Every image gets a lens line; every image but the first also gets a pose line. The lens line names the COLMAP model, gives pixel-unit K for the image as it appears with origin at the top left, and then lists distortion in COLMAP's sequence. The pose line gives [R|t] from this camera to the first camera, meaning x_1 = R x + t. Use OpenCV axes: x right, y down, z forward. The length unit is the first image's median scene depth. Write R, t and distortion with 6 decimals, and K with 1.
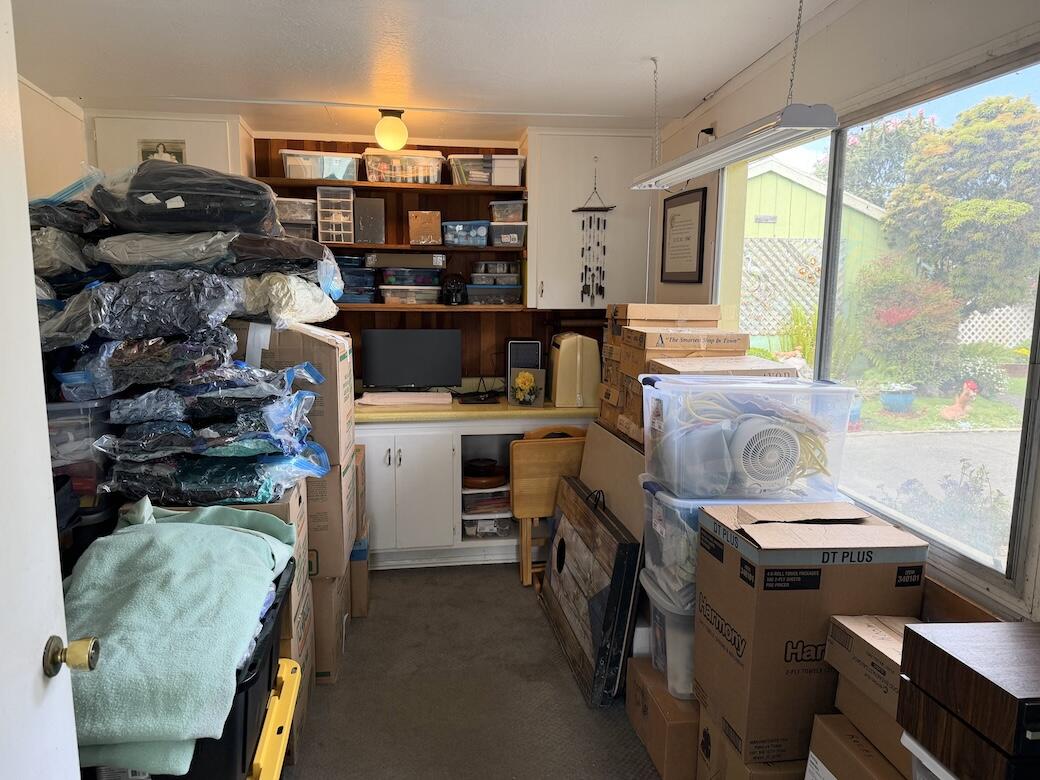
lens RADIAL K [[743.1, 0, 517.6], [0, 743.1, 399.0], [0, 0, 1]] dist [0.135198, -0.155798]
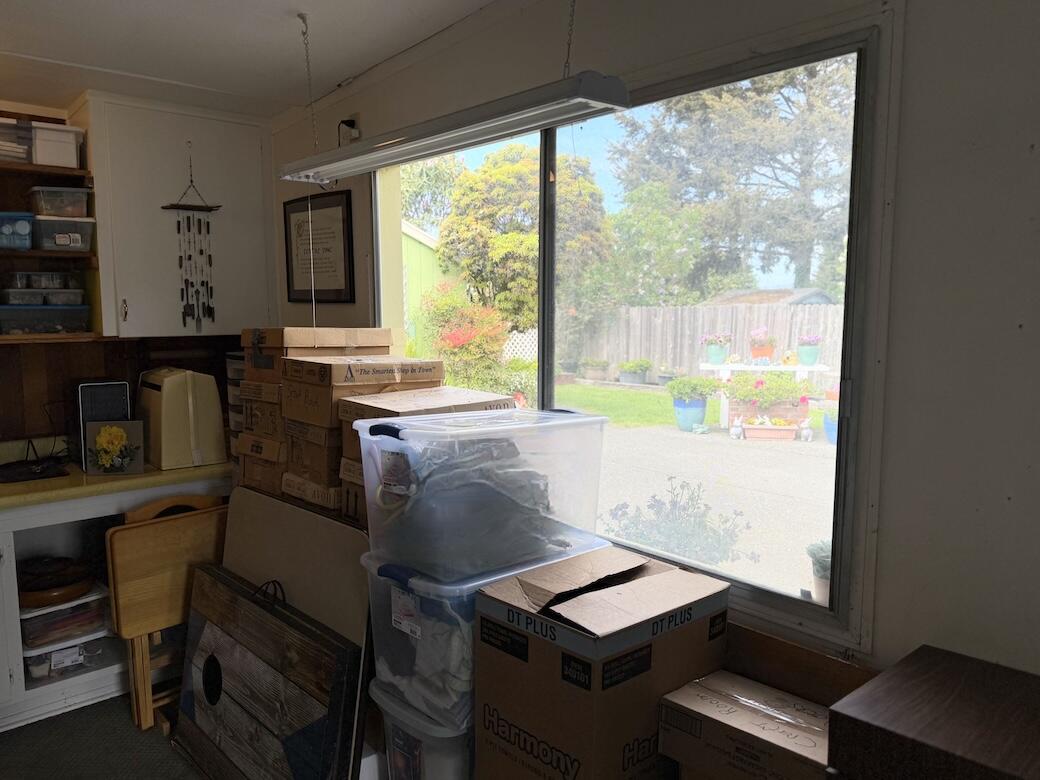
lens RADIAL K [[761.6, 0, 522.2], [0, 761.6, 393.5], [0, 0, 1]] dist [0.075315, -0.094787]
pose [[0.828537, -0.069588, 0.555594, -0.072921], [0.092928, 0.995576, -0.013883, -0.021298], [-0.552170, 0.063133, 0.831338, 0.173021]]
